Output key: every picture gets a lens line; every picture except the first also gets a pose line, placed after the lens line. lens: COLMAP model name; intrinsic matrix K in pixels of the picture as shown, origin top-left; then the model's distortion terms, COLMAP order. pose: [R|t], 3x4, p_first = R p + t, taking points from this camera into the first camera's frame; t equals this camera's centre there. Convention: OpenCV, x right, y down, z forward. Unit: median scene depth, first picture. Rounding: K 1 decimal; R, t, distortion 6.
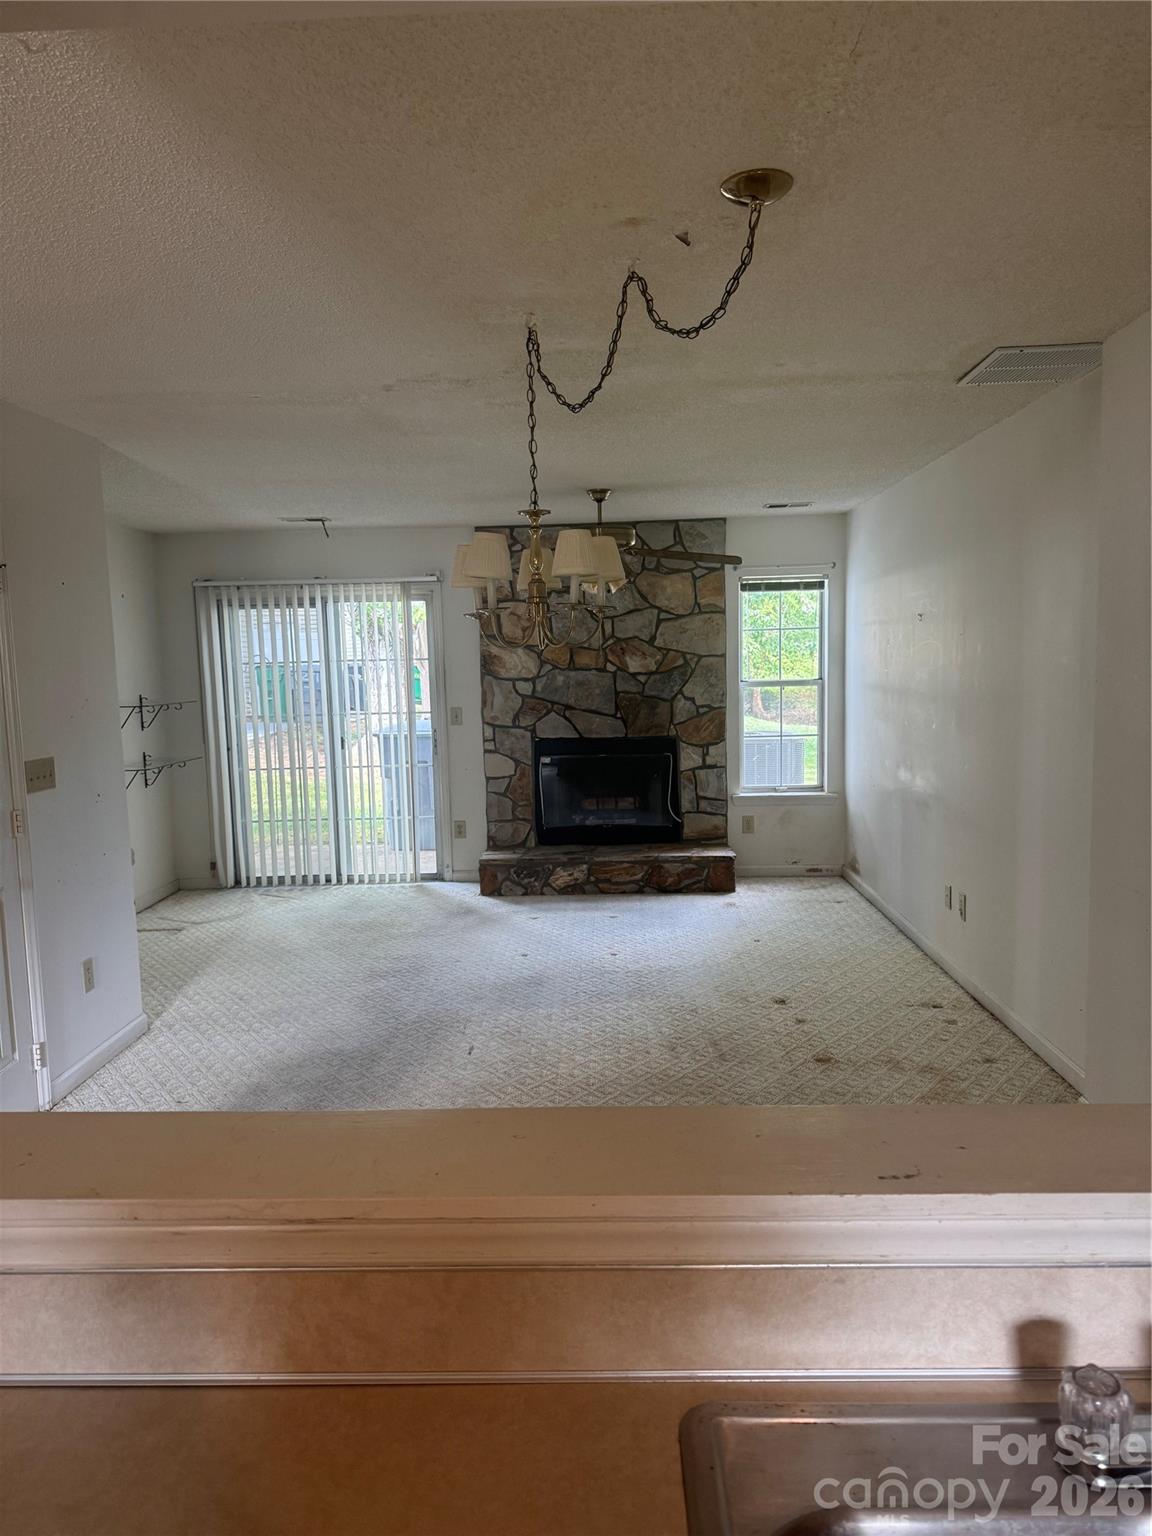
lens RADIAL K [[1084.9, 0, 579.2], [0, 1084.9, 777.6], [0, 0, 1]] dist [0.067844, -0.059939]
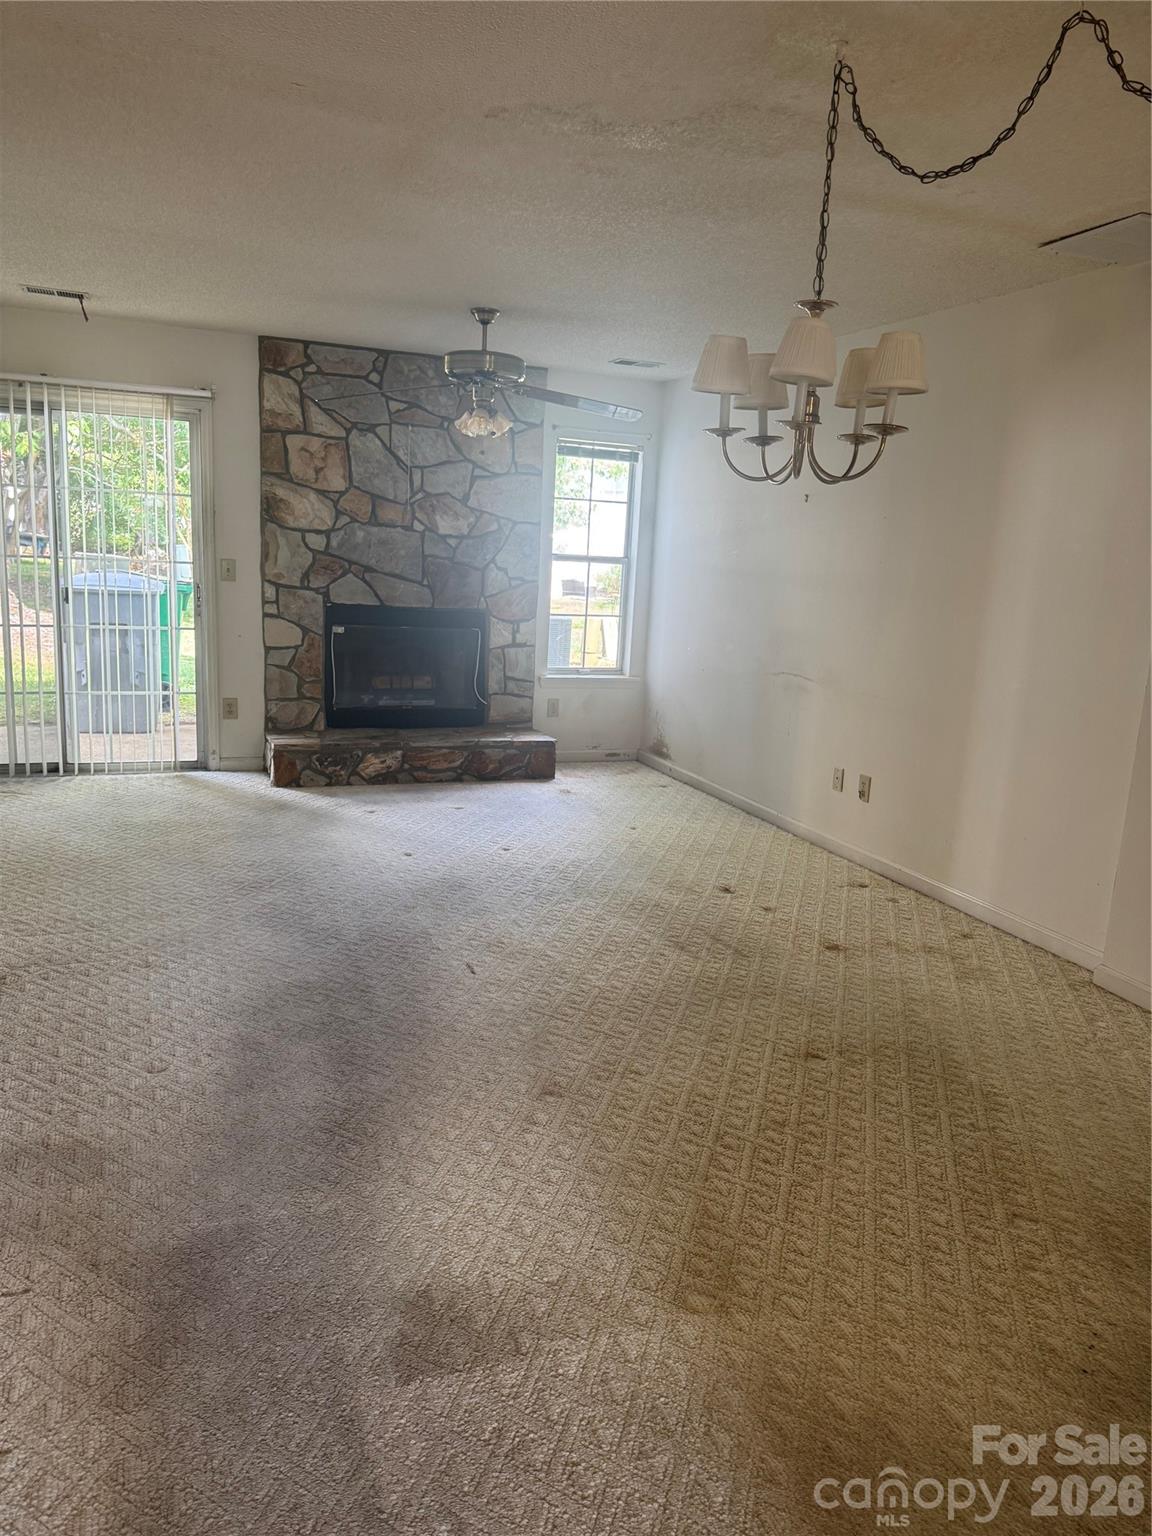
lens RADIAL K [[1084.9, 0, 597.5], [0, 1084.9, 771.3], [0, 0, 1]] dist [0.067844, -0.059939]
pose [[0.909503, -0.010499, 0.415565, -0.208952], [-0.030915, 0.995205, 0.092802, 0.009585], [-0.414547, -0.097251, 0.904817, 0.123028]]
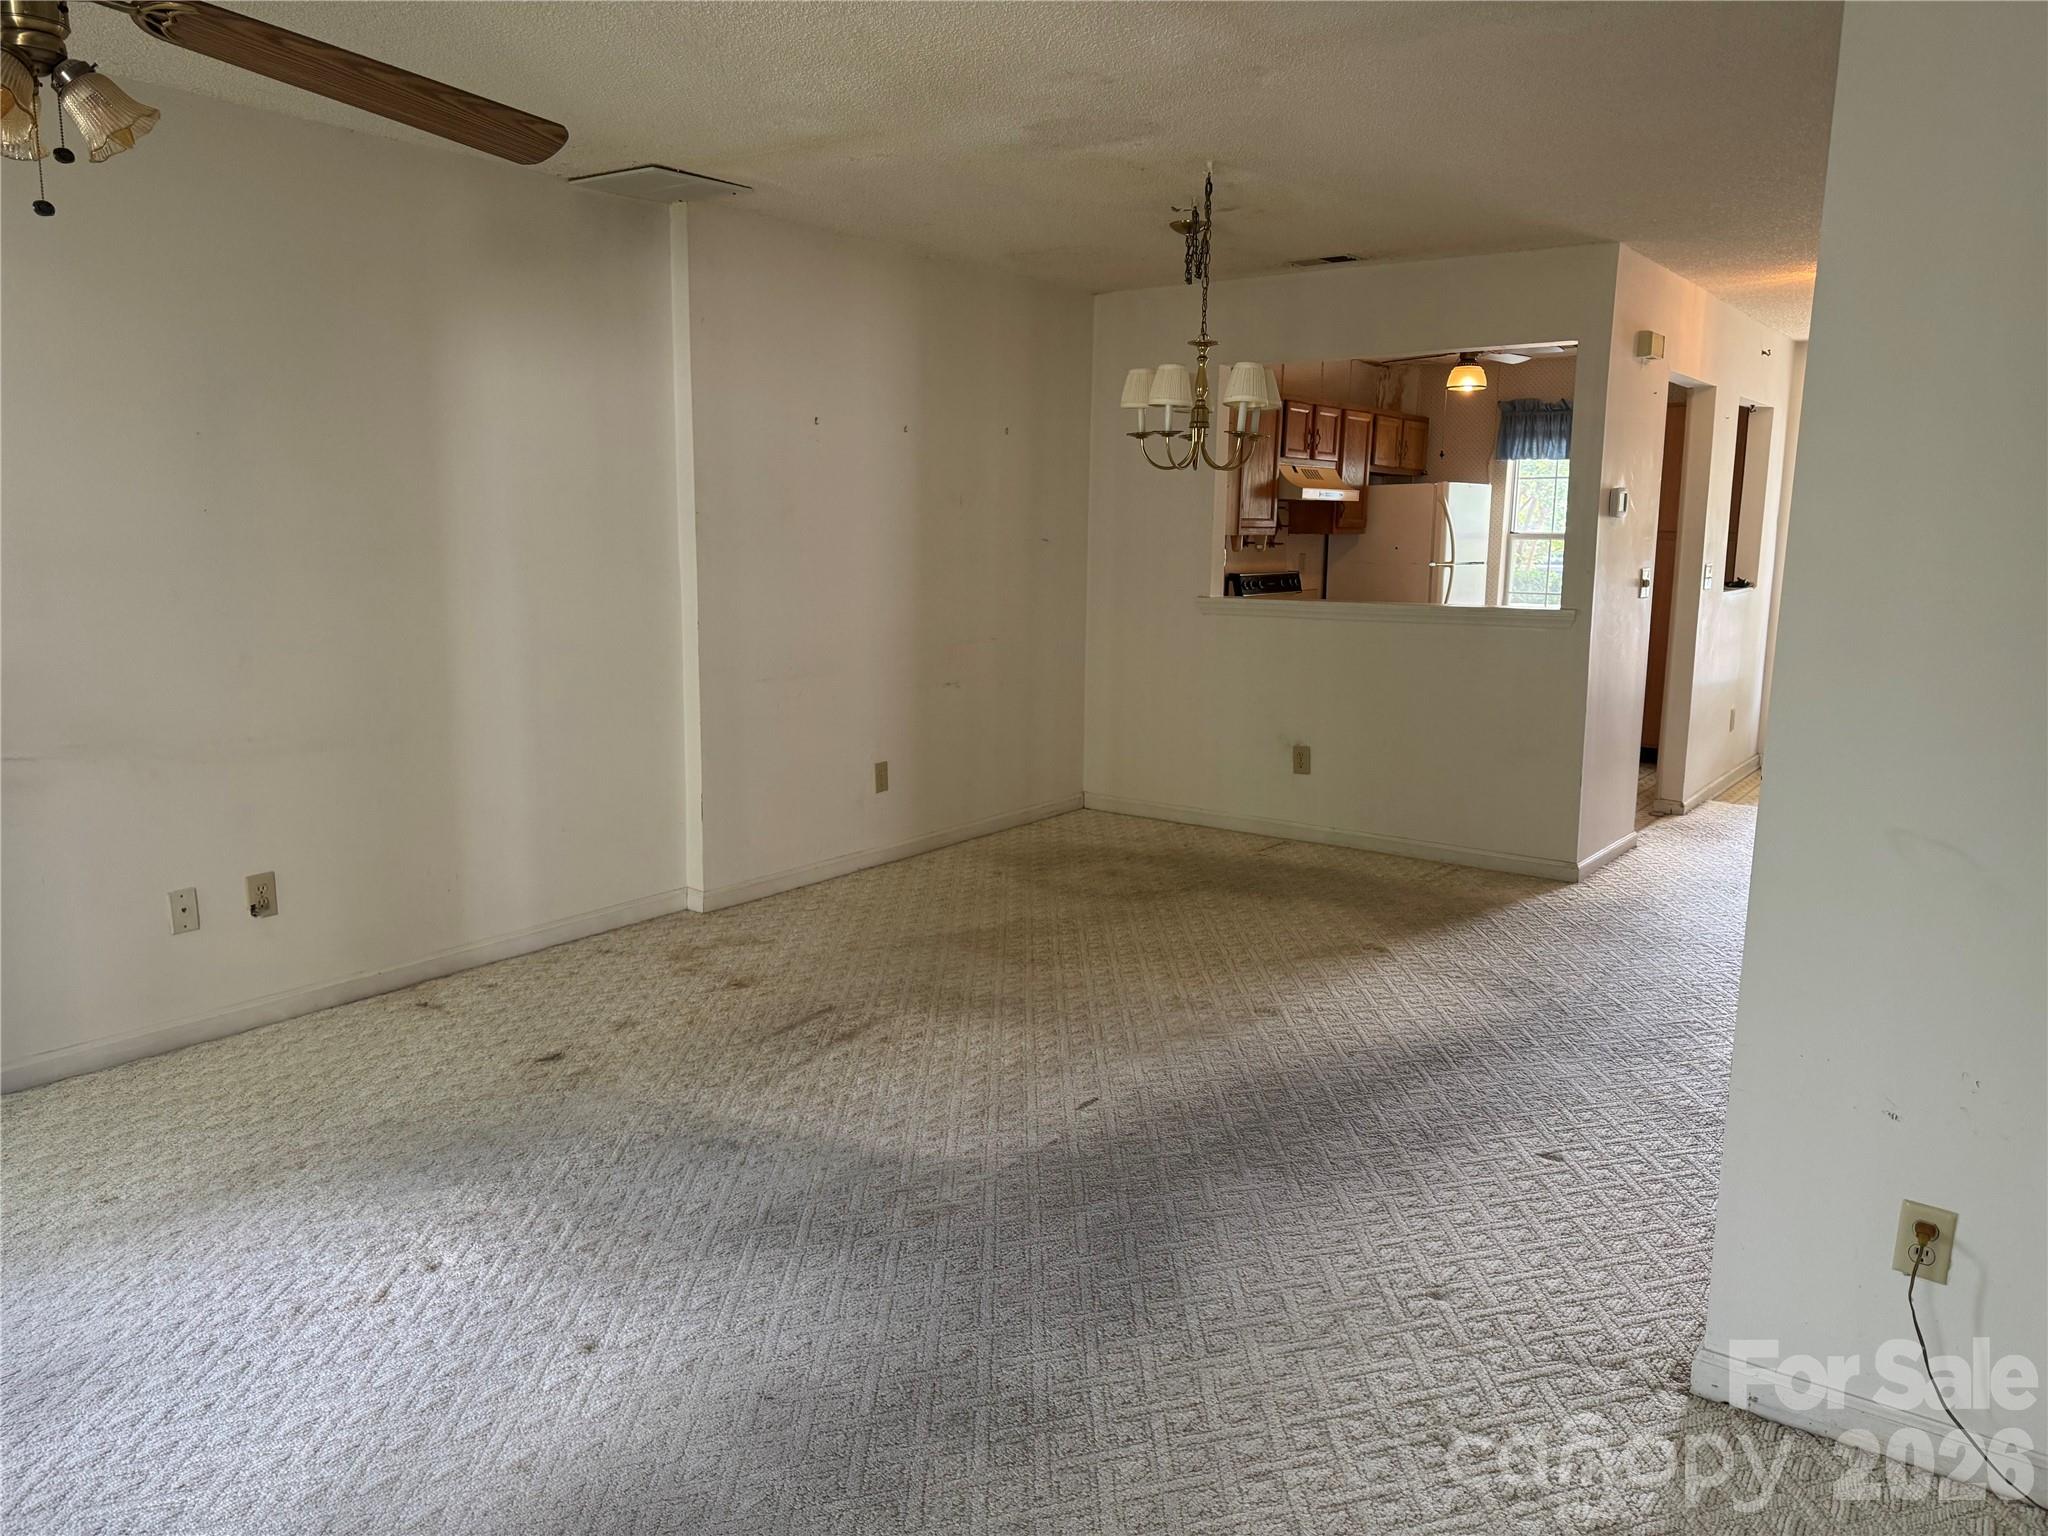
lens RADIAL K [[1446.5, 0, 972.9], [0, 1446.5, 759.6], [0, 0, 1]] dist [0.067844, -0.059939]
pose [[-0.814814, -0.076529, 0.574649, -0.294259], [0.071449, 0.970434, 0.230548, -0.078591], [-0.575303, 0.228912, -0.785255, 0.957149]]
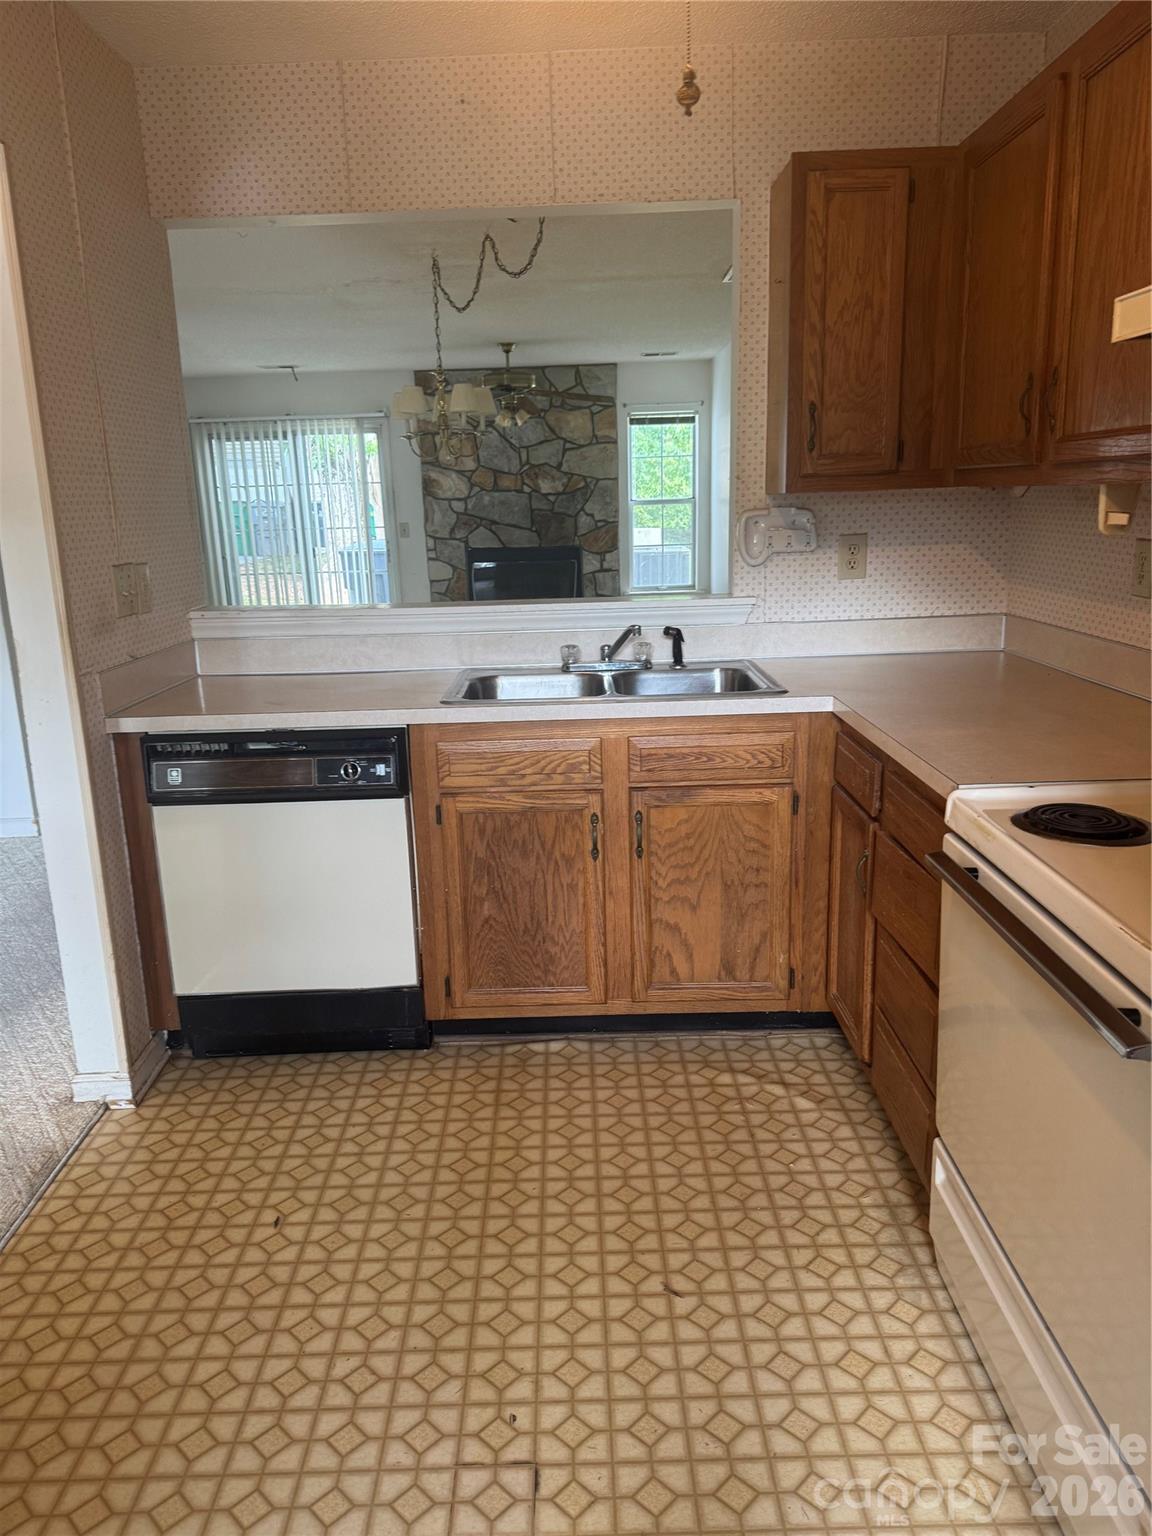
lens RADIAL K [[1084.9, 0, 570.0], [0, 1084.9, 801.5], [0, 0, 1]] dist [0.067844, -0.059939]
pose [[0.999588, -0.013338, 0.025406, 0.042434], [0.009109, 0.987099, 0.159853, 0.054189], [-0.027211, -0.159556, 0.986814, -0.305063]]
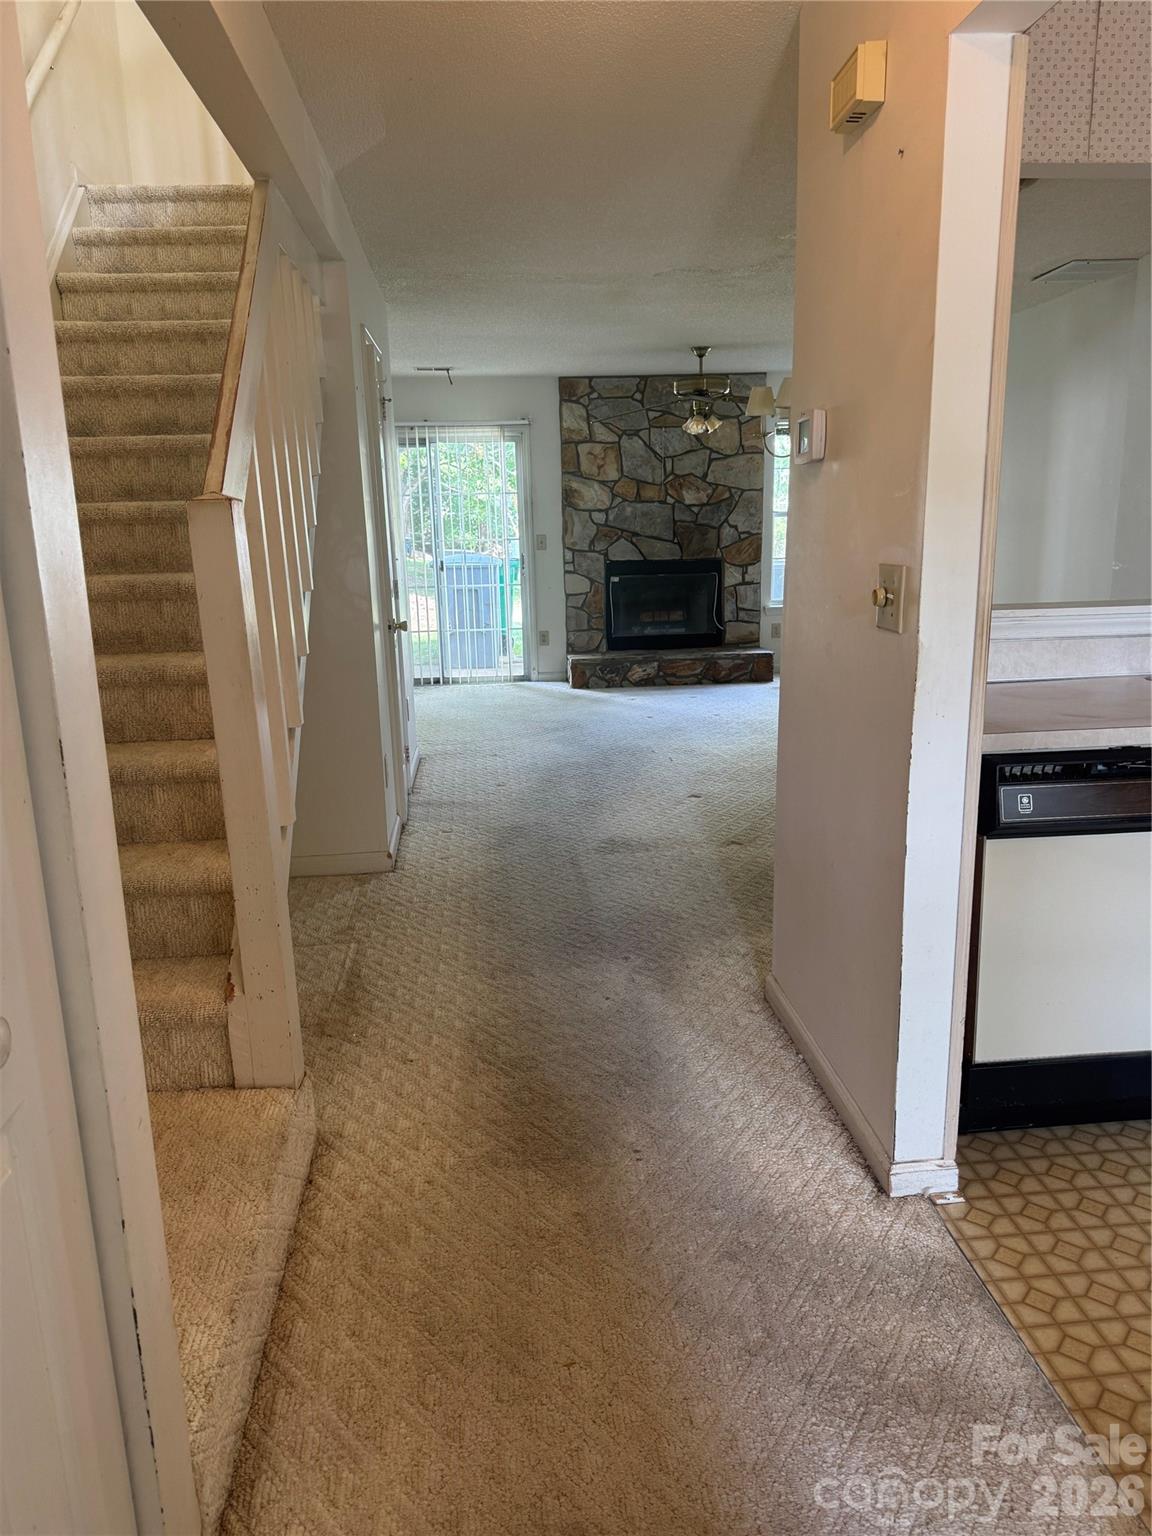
lens RADIAL K [[1084.9, 0, 568.5], [0, 1084.9, 791.6], [0, 0, 1]] dist [0.067844, -0.059939]
pose [[0.993503, -0.027420, 0.110453, -0.228731], [0.012406, 0.990850, 0.134394, 0.056583], [-0.113127, -0.132150, 0.984753, -0.231663]]
